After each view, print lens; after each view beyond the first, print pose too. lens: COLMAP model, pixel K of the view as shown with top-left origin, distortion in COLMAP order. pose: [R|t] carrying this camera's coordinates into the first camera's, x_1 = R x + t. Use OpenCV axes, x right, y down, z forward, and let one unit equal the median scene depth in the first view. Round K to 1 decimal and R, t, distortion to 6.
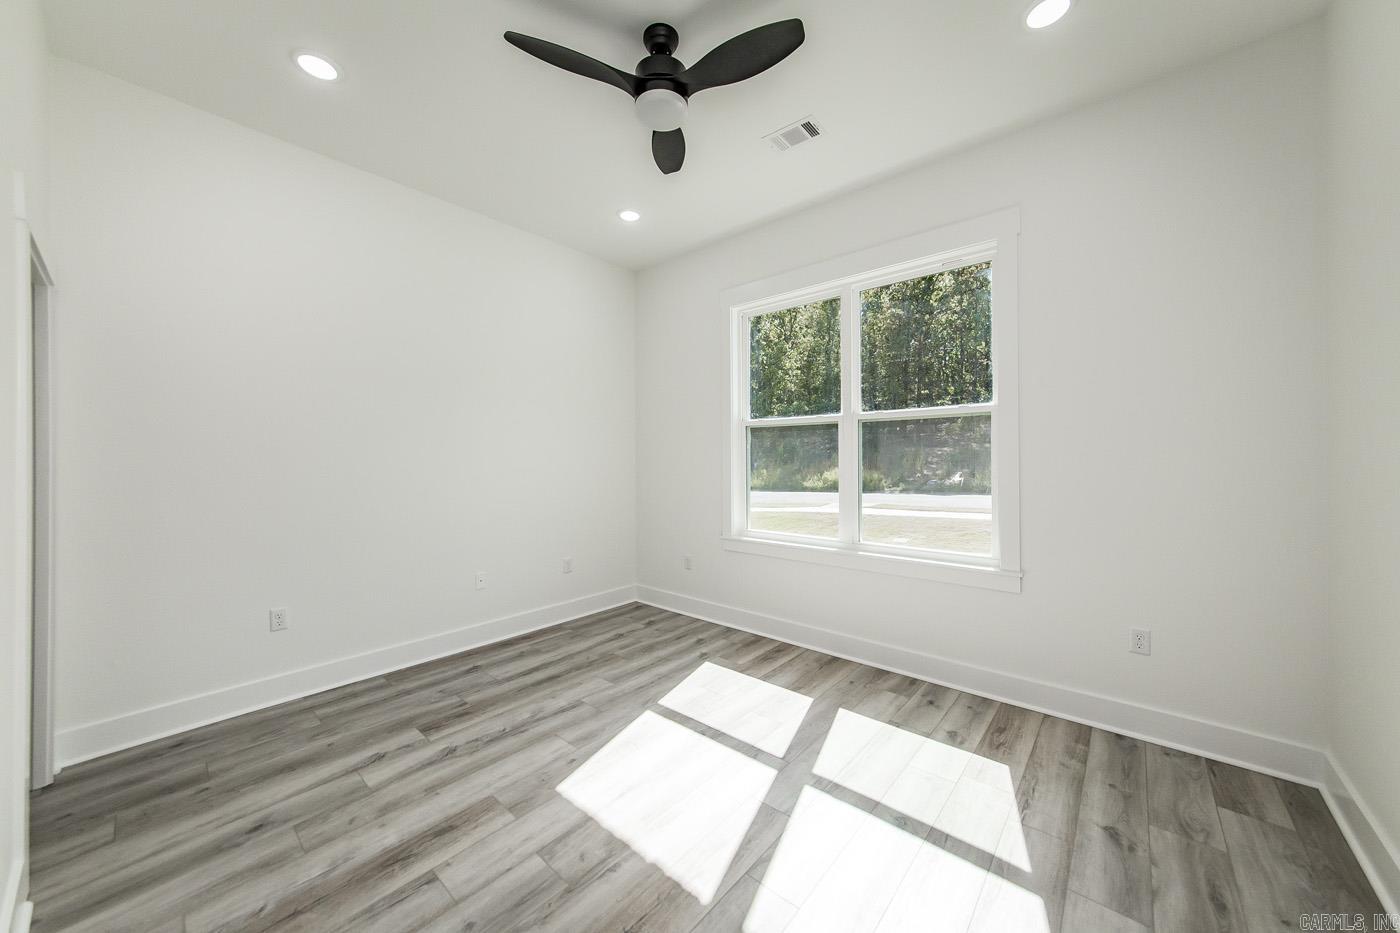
lens RADIAL K [[508.5, 0, 698.3], [0, 508.5, 460.9], [0, 0, 1]] dist [-0.000067, -0.000061]
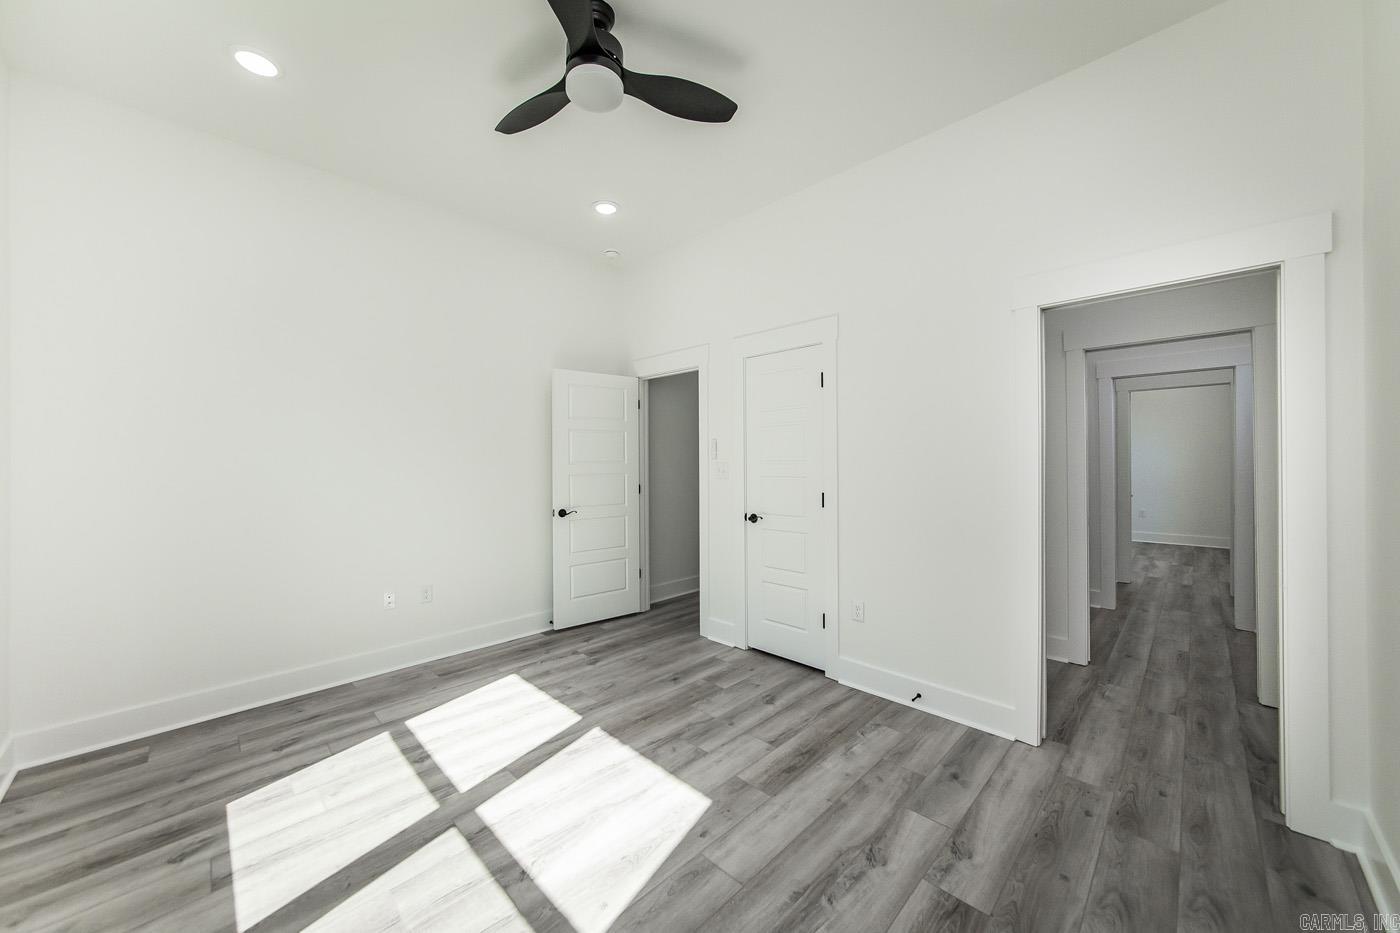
lens RADIAL K [[508.5, 0, 698.3], [0, 508.5, 460.9], [0, 0, 1]] dist [-0.000067, -0.000061]
pose [[-0.998088, 0.011636, 0.060701, -0.338631], [0.011949, 0.999917, 0.004793, -0.016386], [-0.060640, 0.005509, -0.998145, 2.077524]]
